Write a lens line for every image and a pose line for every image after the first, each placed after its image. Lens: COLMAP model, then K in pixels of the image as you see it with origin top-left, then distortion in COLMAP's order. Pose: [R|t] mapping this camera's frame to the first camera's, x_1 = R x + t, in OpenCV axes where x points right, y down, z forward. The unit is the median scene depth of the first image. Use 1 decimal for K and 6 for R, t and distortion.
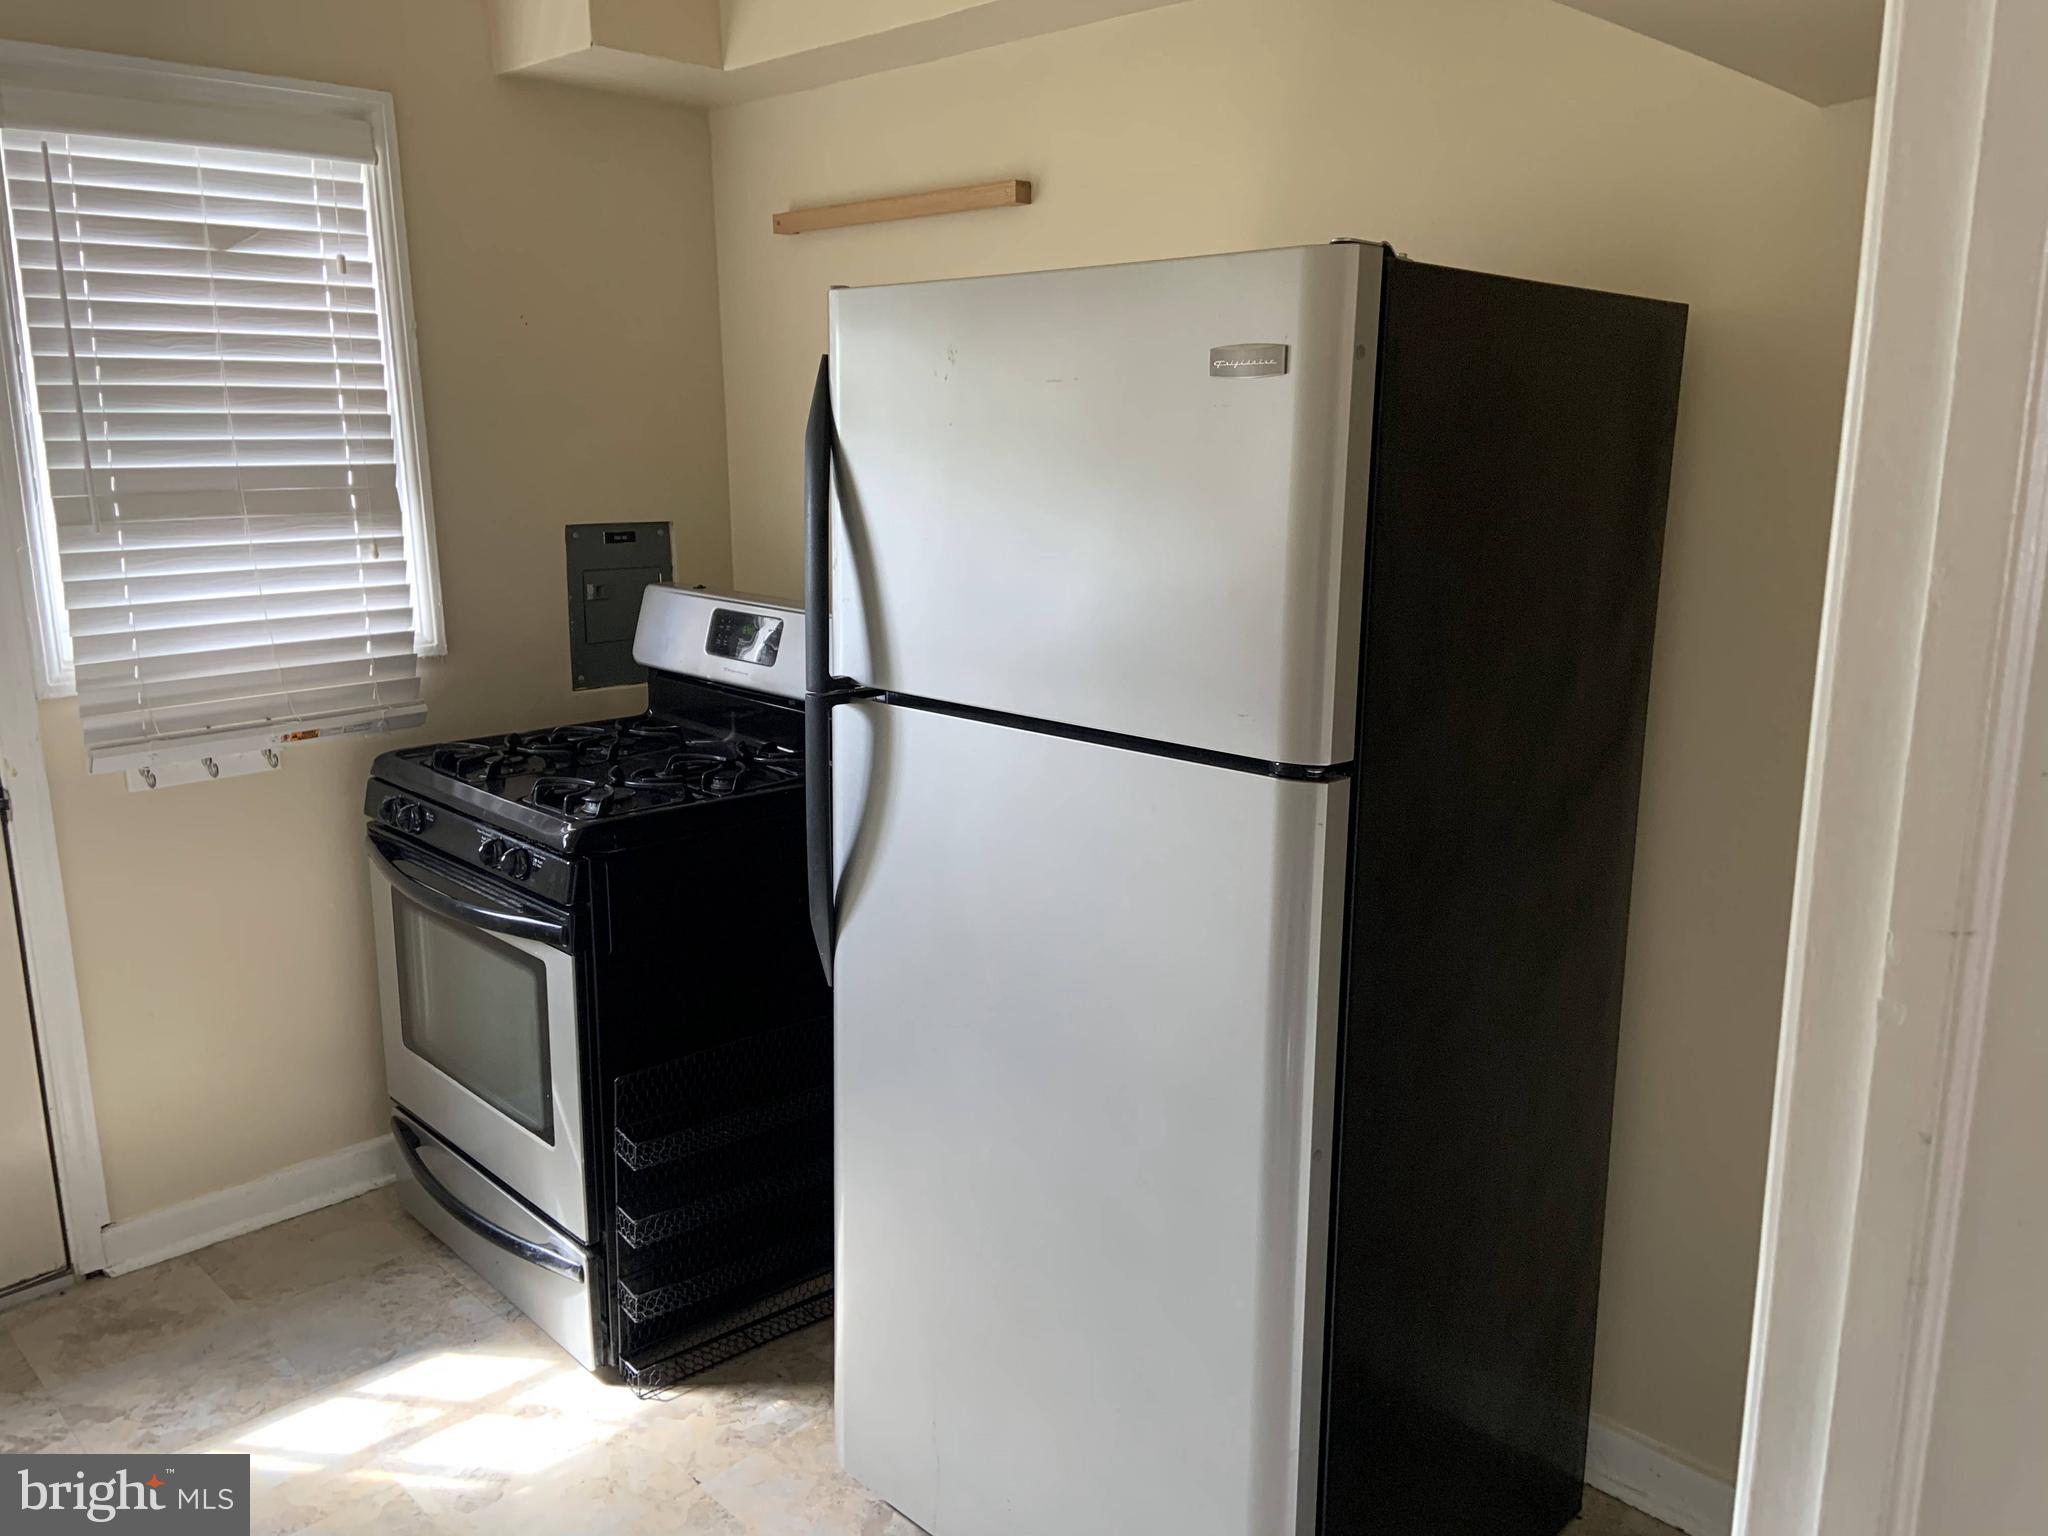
lens RADIAL K [[1559.5, 0, 1013.7], [0, 1559.5, 767.7], [0, 0, 1]] dist [0.124215, -0.150156]
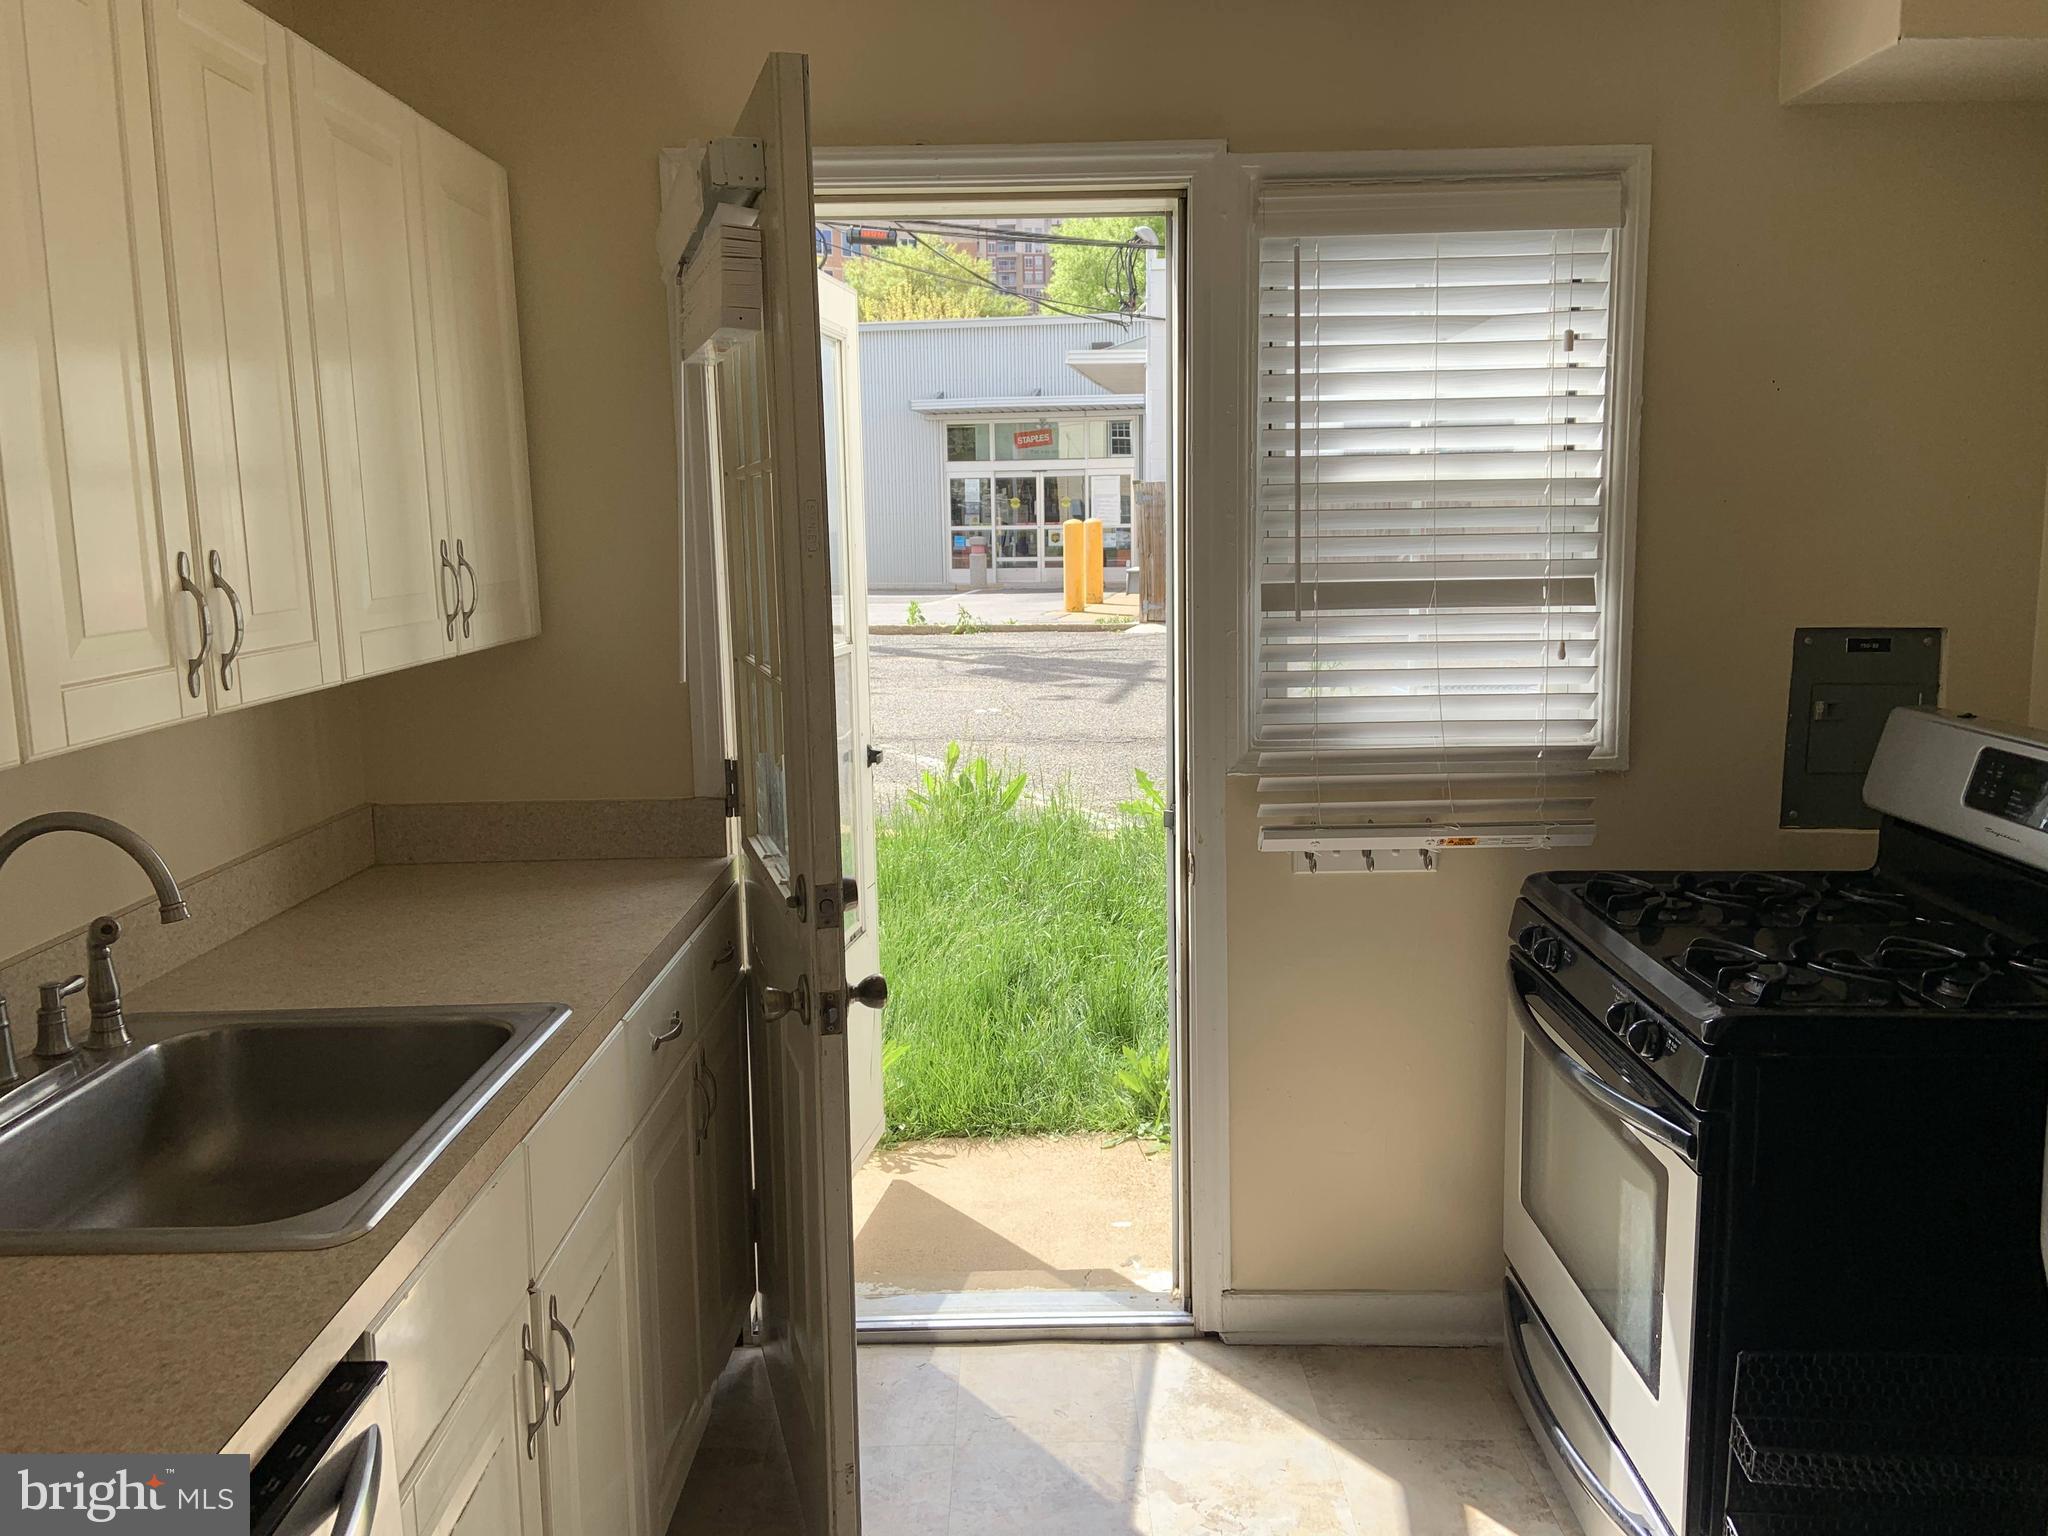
lens RADIAL K [[1559.5, 0, 1015.6], [0, 1559.5, 747.2], [0, 0, 1]] dist [0.124215, -0.150156]
pose [[0.717300, 0.092475, -0.690600, 0.002219], [-0.141335, 0.989859, -0.014252, -0.026540], [0.682279, 0.107829, 0.723096, 0.148539]]
